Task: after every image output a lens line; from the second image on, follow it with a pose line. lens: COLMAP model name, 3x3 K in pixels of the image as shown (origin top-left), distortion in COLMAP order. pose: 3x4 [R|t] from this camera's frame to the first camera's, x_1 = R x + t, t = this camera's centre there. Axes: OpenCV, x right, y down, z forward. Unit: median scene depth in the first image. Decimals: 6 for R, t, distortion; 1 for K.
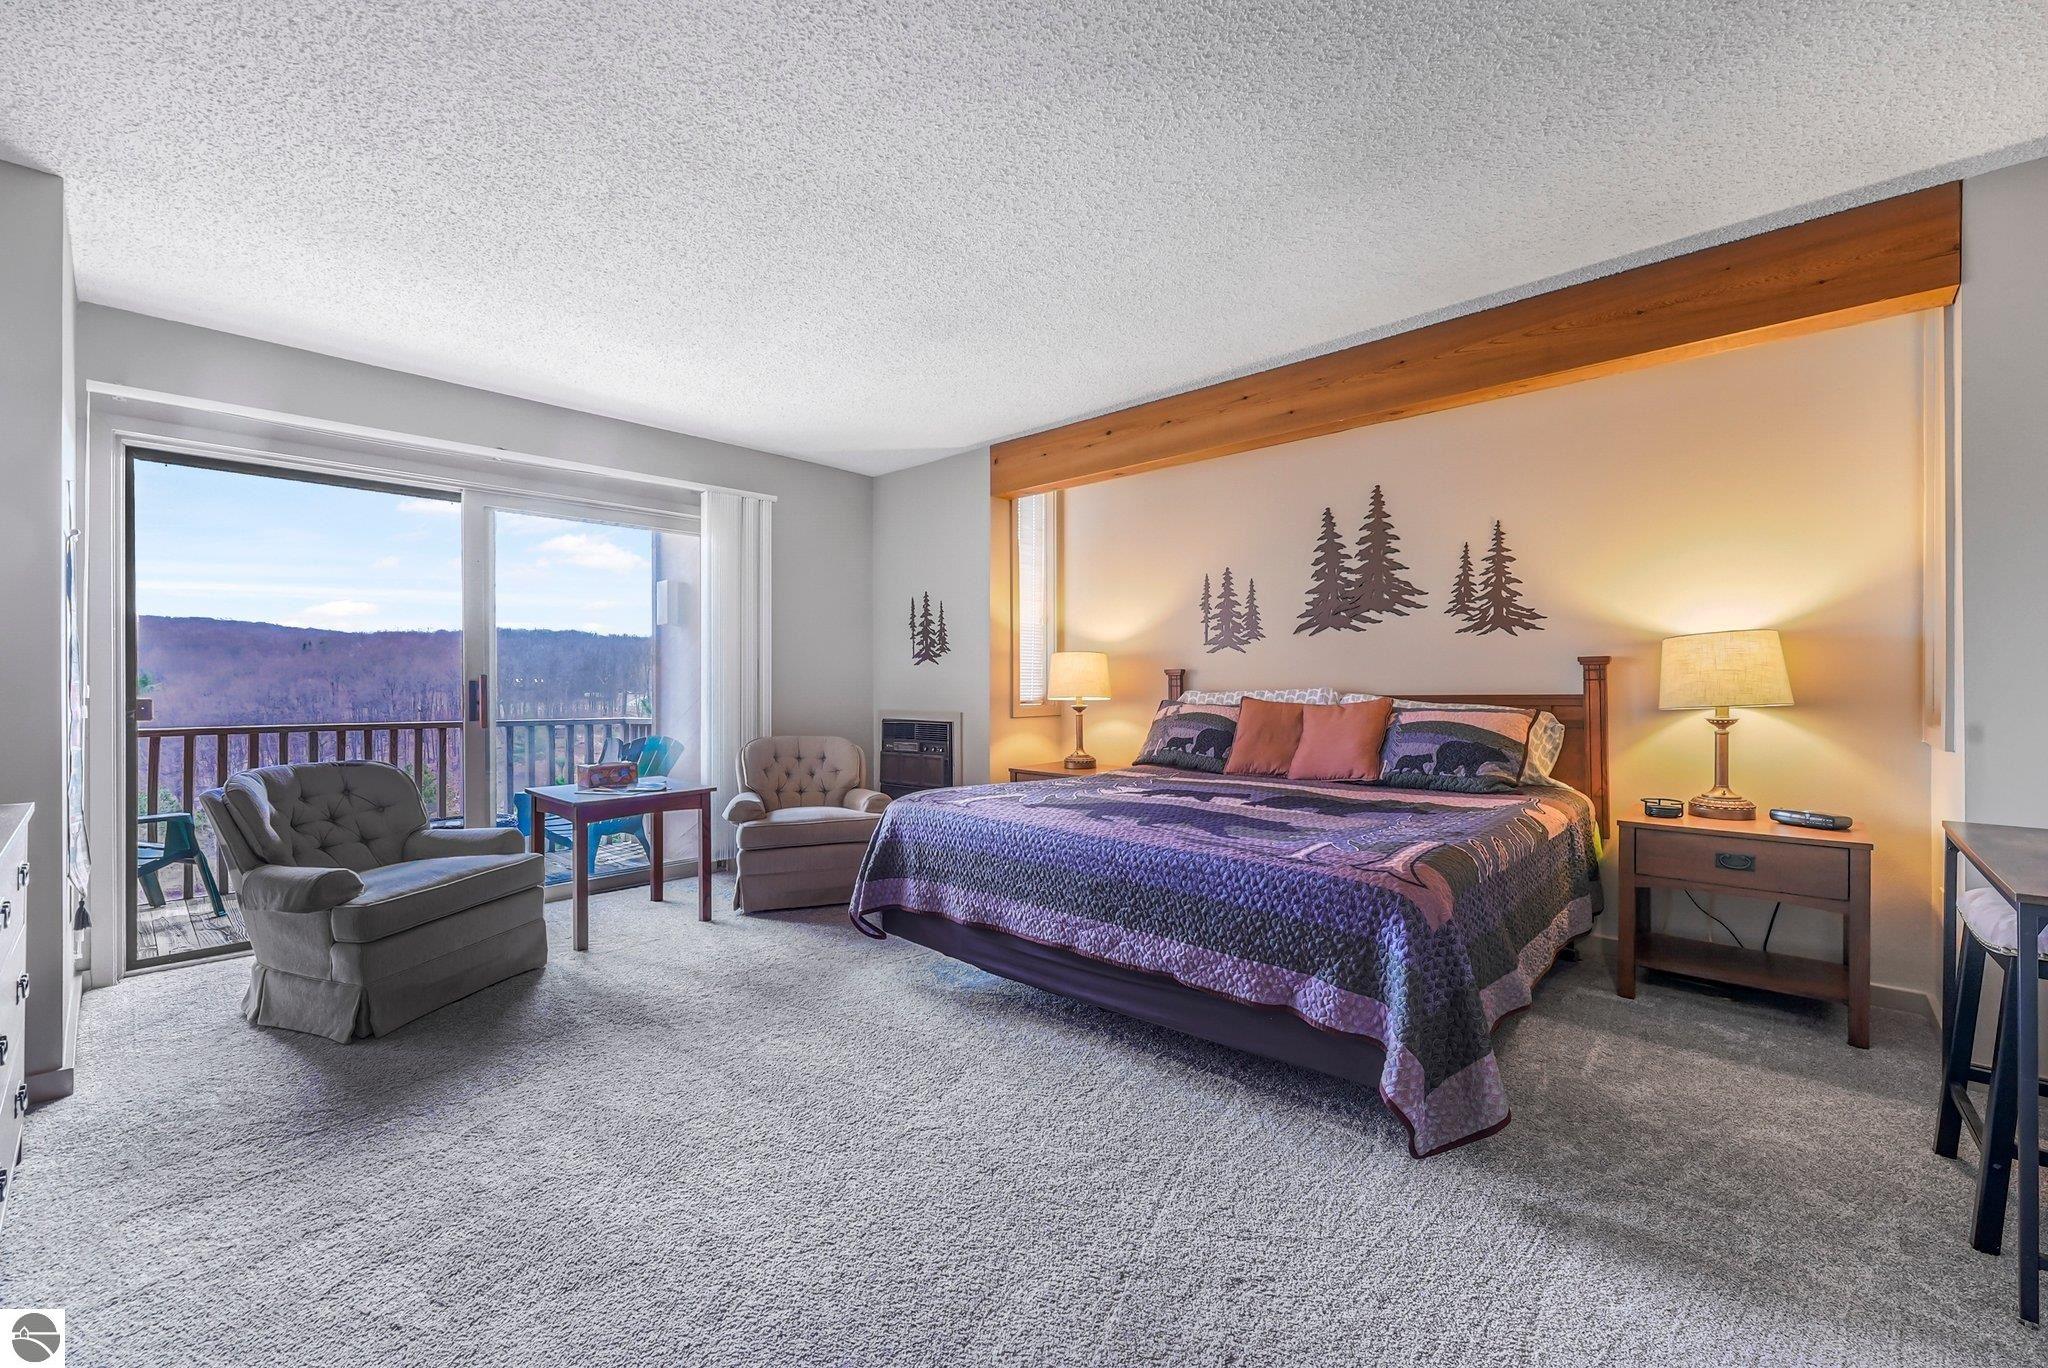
lens RADIAL K [[833.5, 0, 1015.1], [0, 833.5, 688.2], [0, 0, 1]] dist [0.000397, 0.000168]
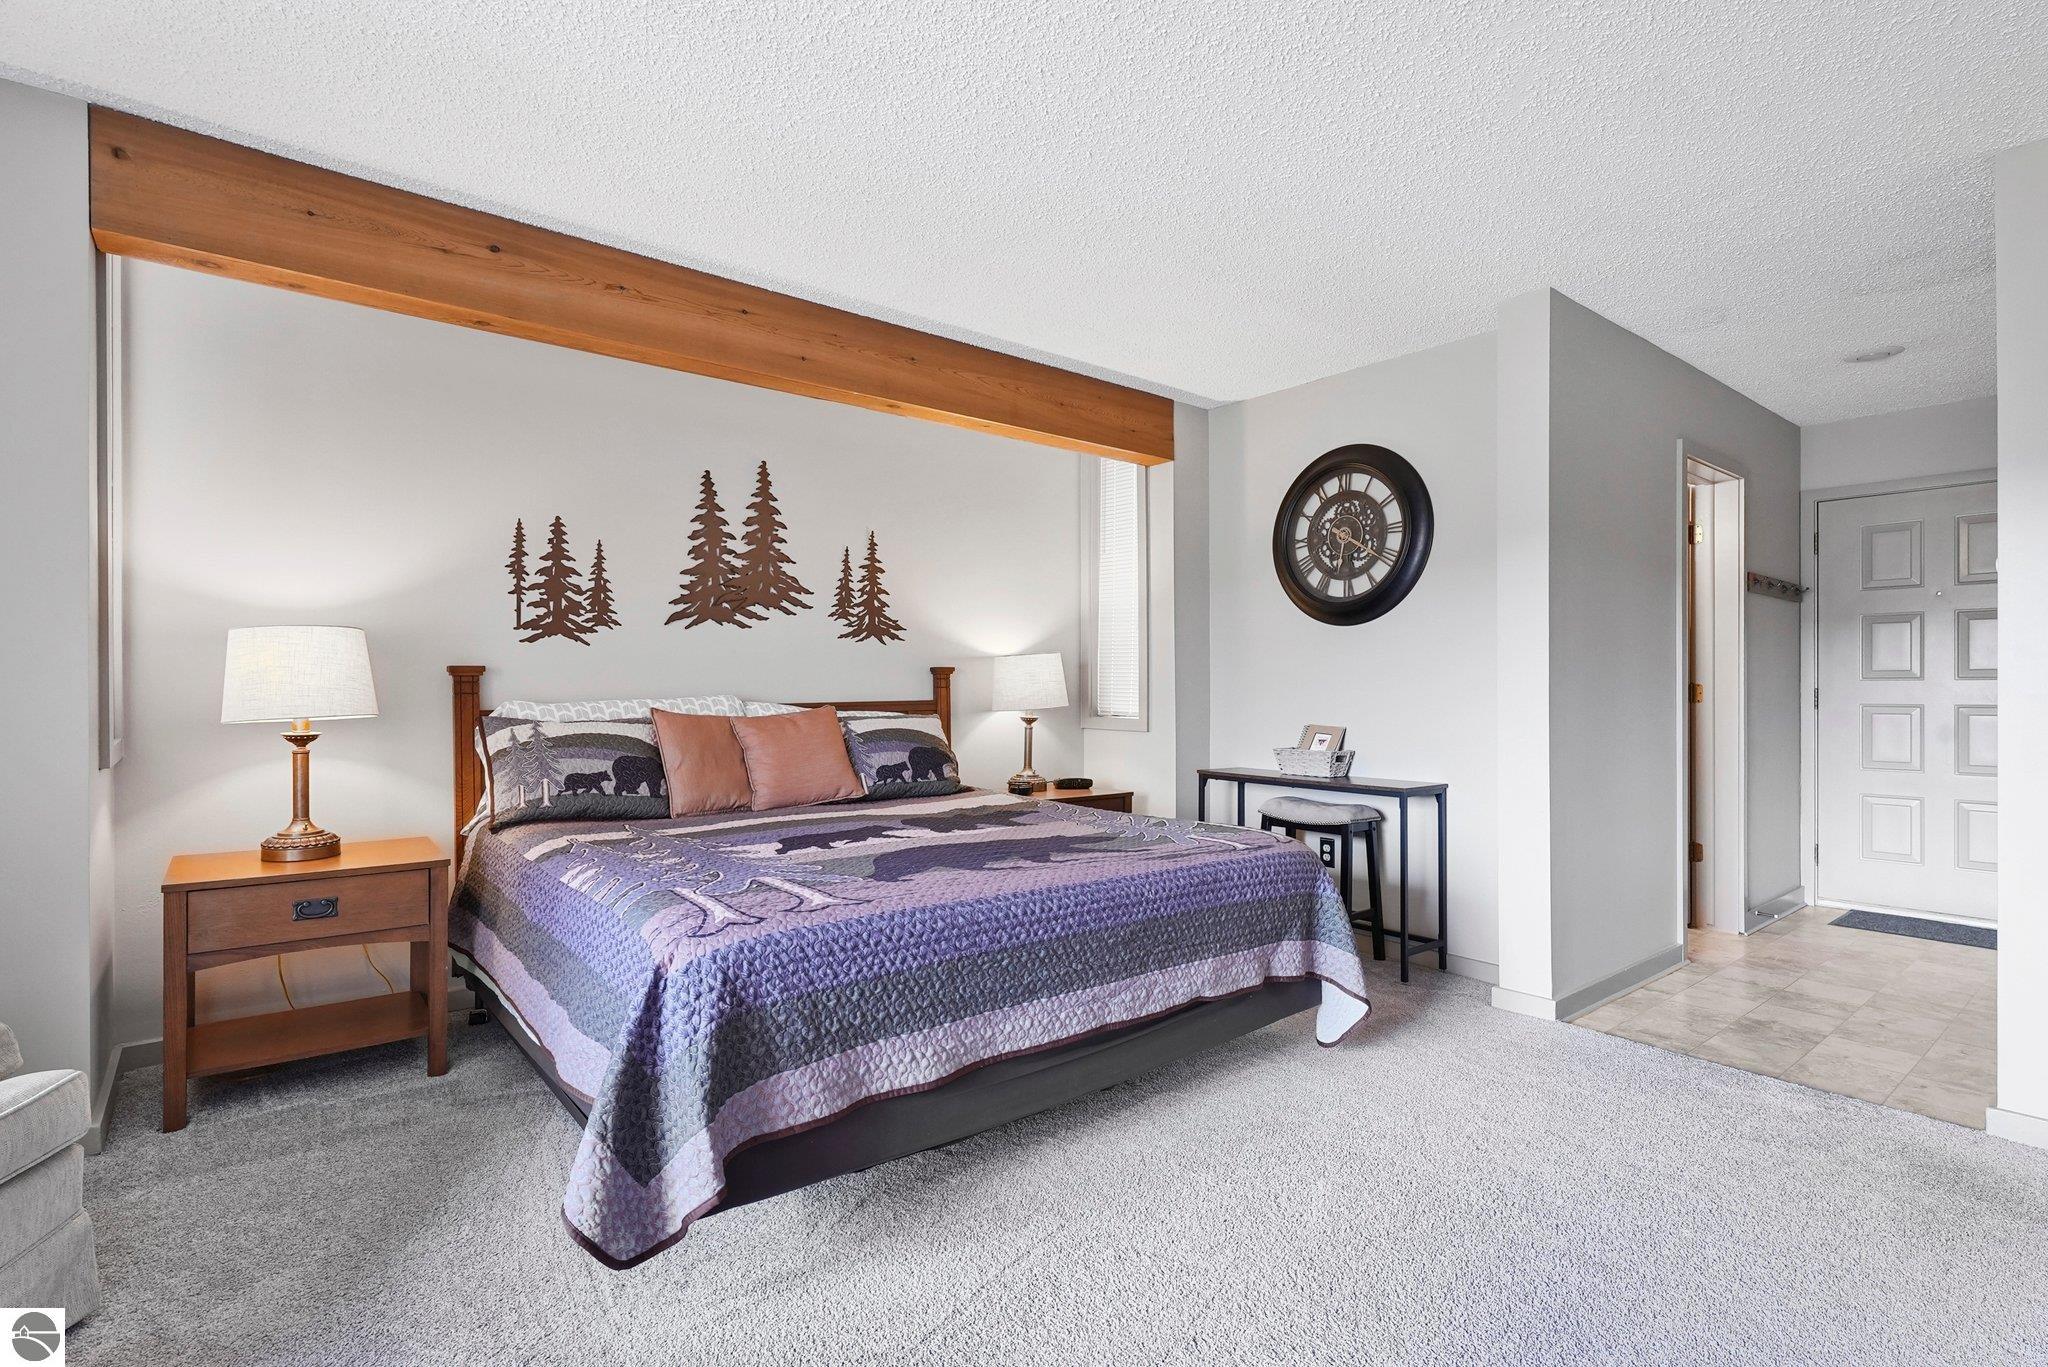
lens RADIAL K [[997.4, 0, 1014.1], [0, 997.4, 698.4], [0, 0, 1]] dist [0.001780, 0.000115]
pose [[0.137713, -0.011816, 0.990402, -0.593595], [-0.001189, 0.999926, 0.012095, -0.010110], [-0.990471, -0.002843, 0.137689, 0.635838]]
